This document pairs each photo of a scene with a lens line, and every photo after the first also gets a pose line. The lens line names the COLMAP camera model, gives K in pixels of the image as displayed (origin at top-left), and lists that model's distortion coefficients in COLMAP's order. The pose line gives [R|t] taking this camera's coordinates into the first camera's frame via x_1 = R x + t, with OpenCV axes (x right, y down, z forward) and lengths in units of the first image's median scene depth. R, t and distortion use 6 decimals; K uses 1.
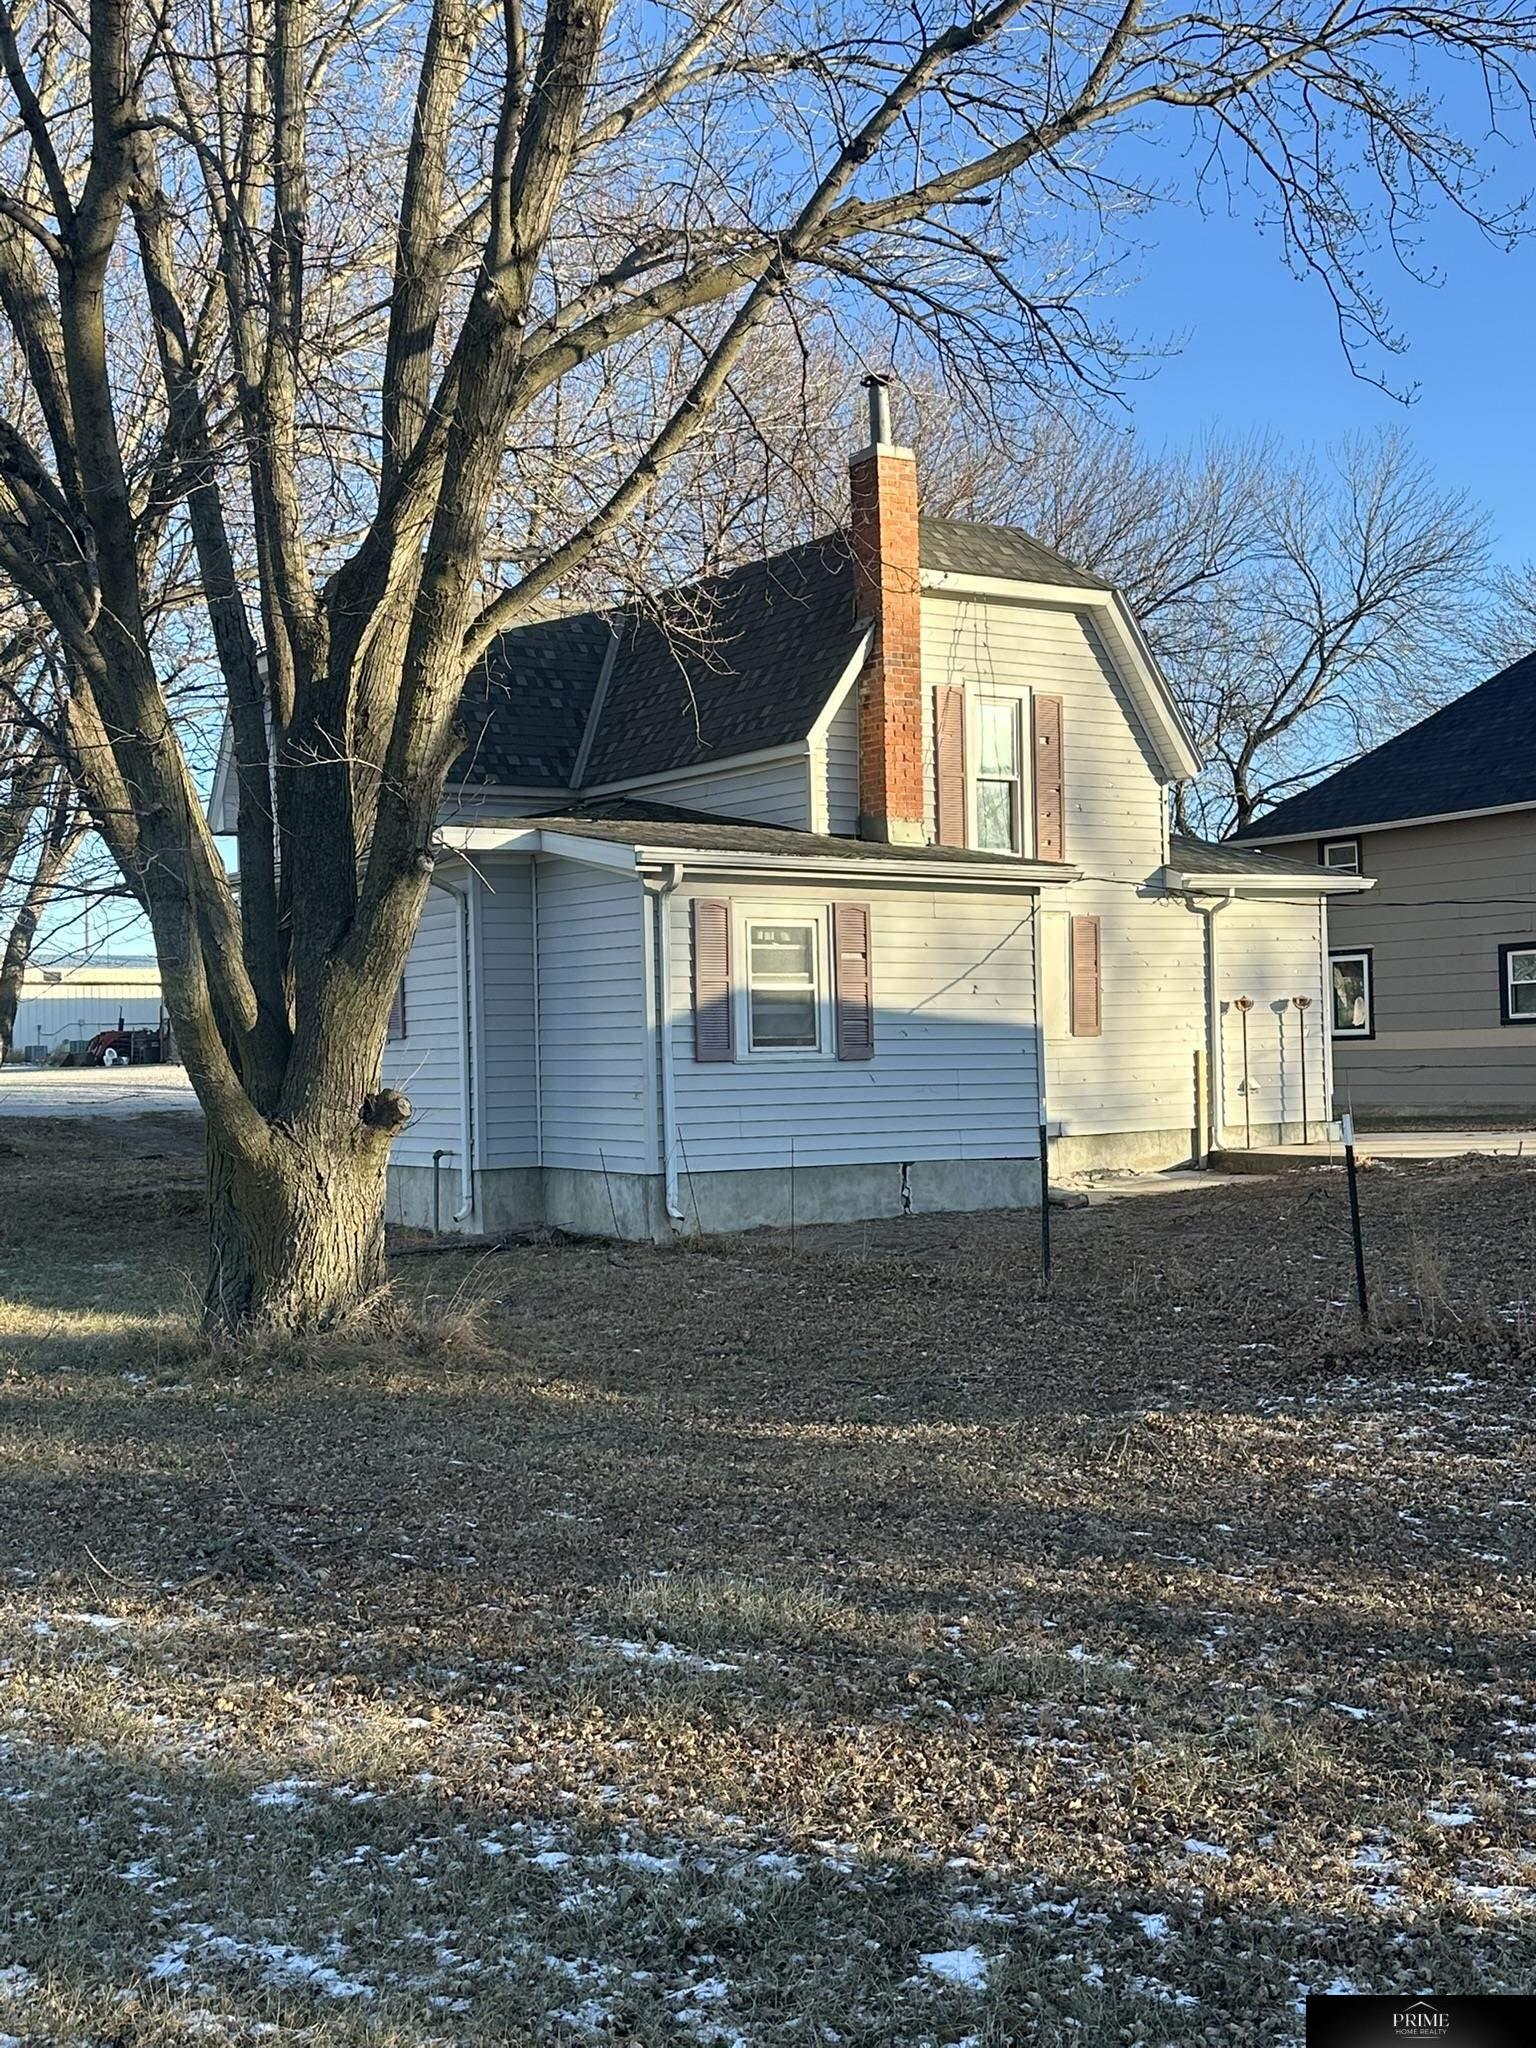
lens RADIAL K [[2331.1, 0, 766.9], [0, 2331.1, 1022.6], [0, 0, 1]] dist [0.020813, 0.000000]
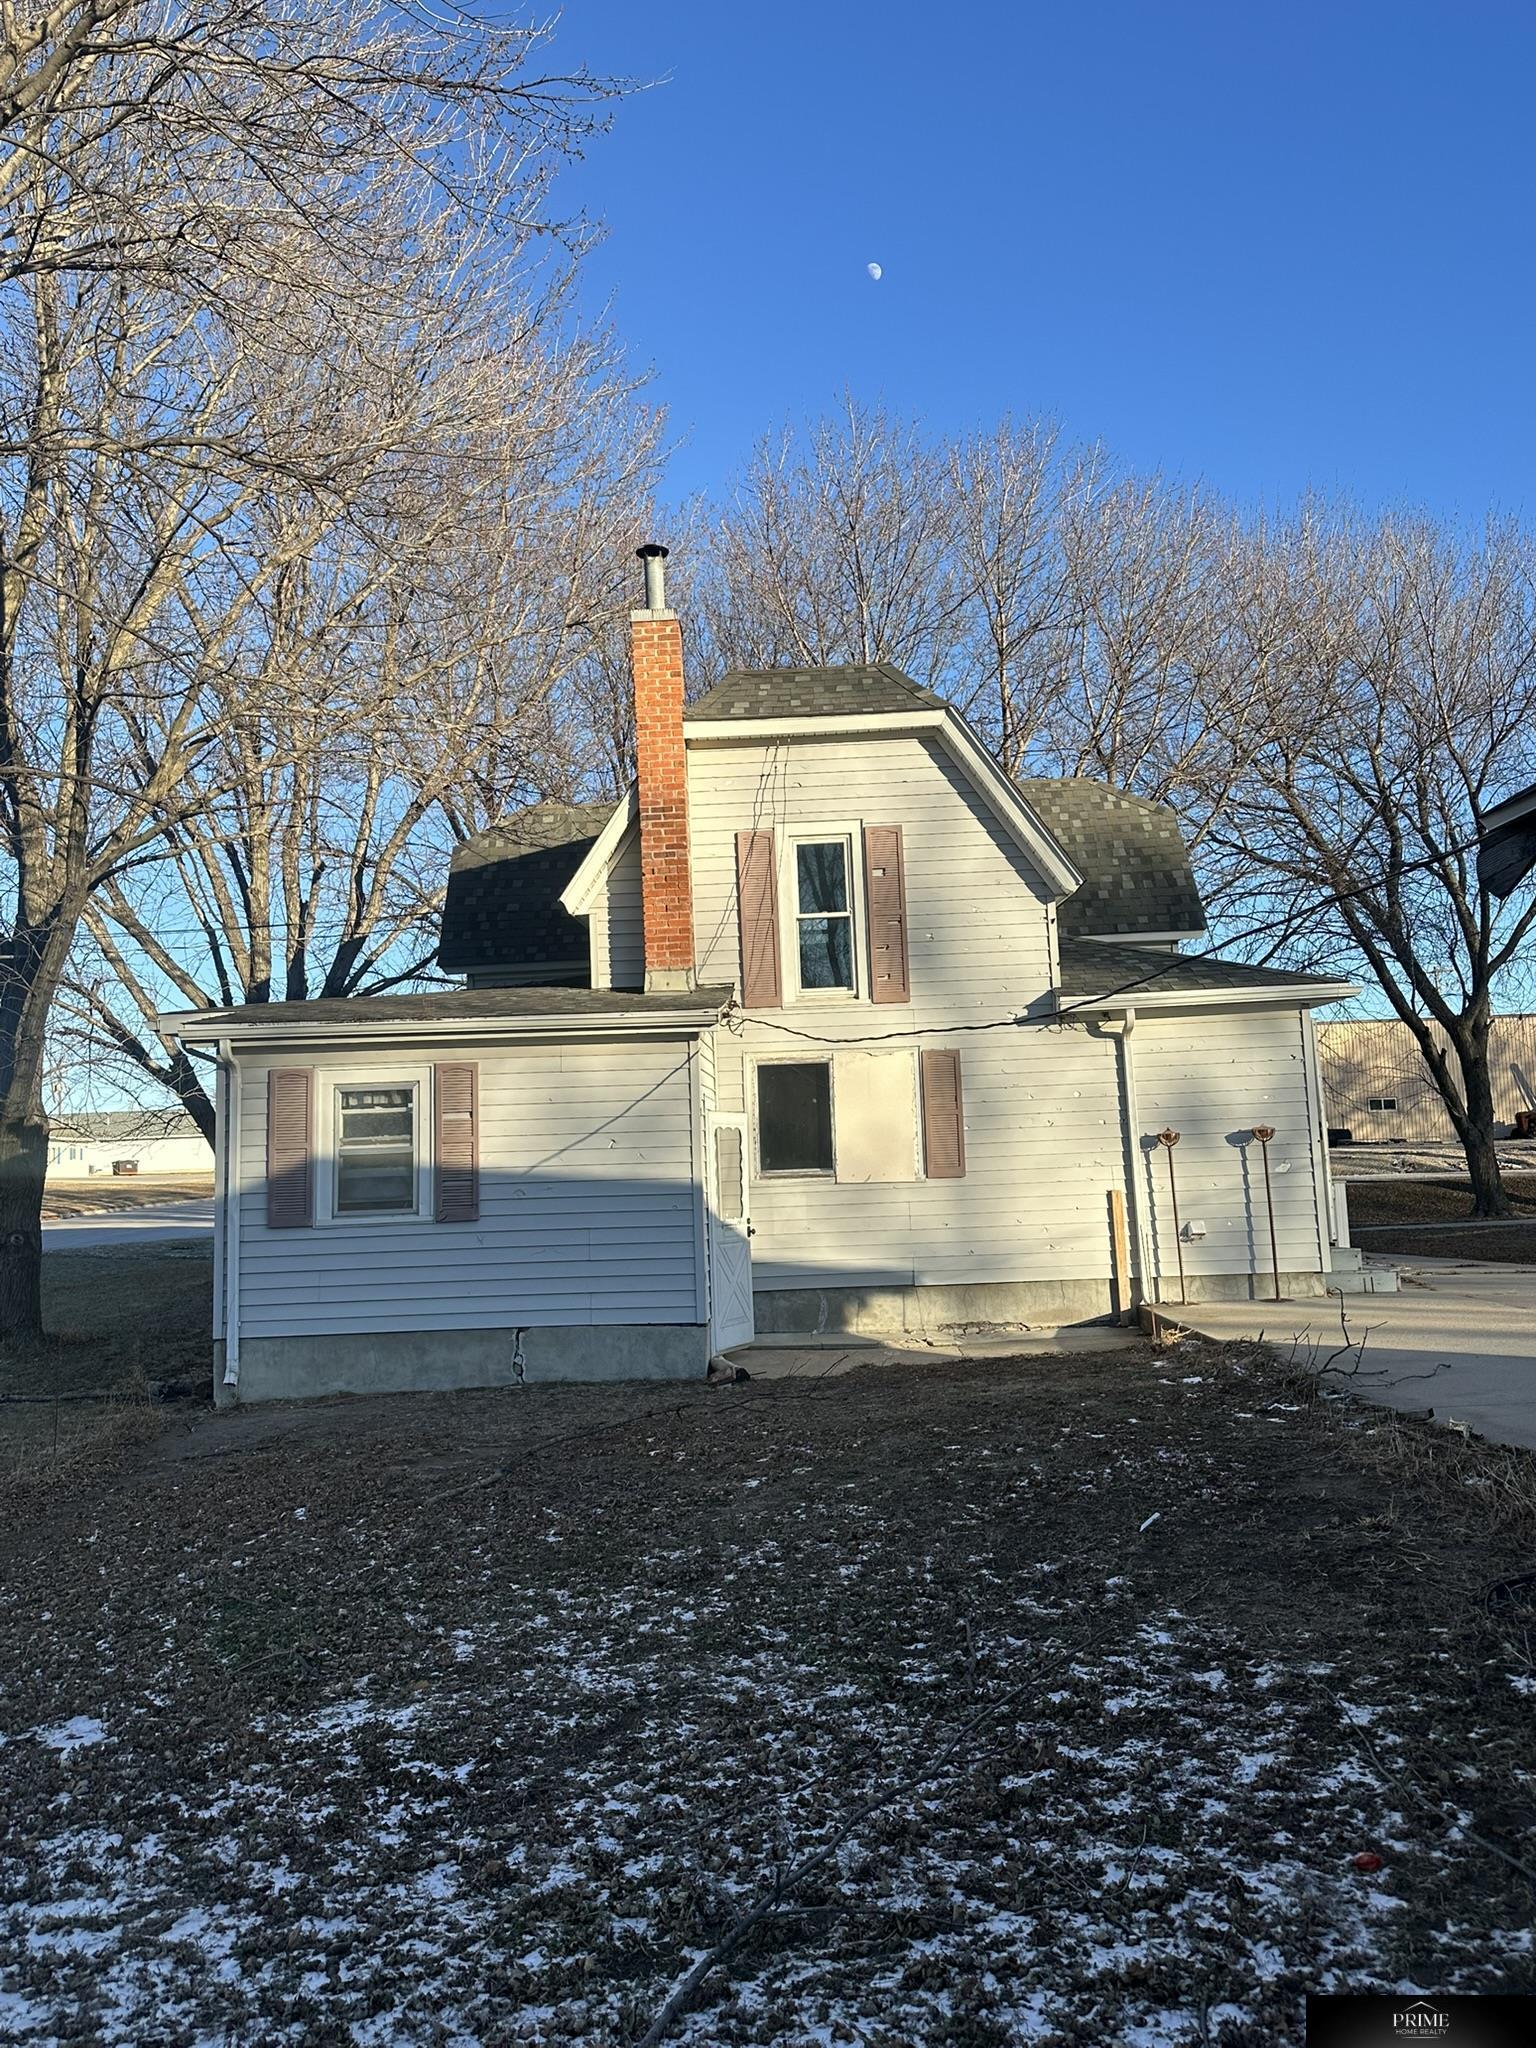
lens RADIAL K [[1548.9, 0, 746.2], [0, 1548.9, 981.4], [0, 0, 1]] dist [0.104318, 0.001547]
pose [[0.811949, -0.074132, -0.579002, 0.469898], [0.027809, 0.995689, -0.088485, -0.021025], [0.583066, 0.055744, 0.810510, 0.469950]]
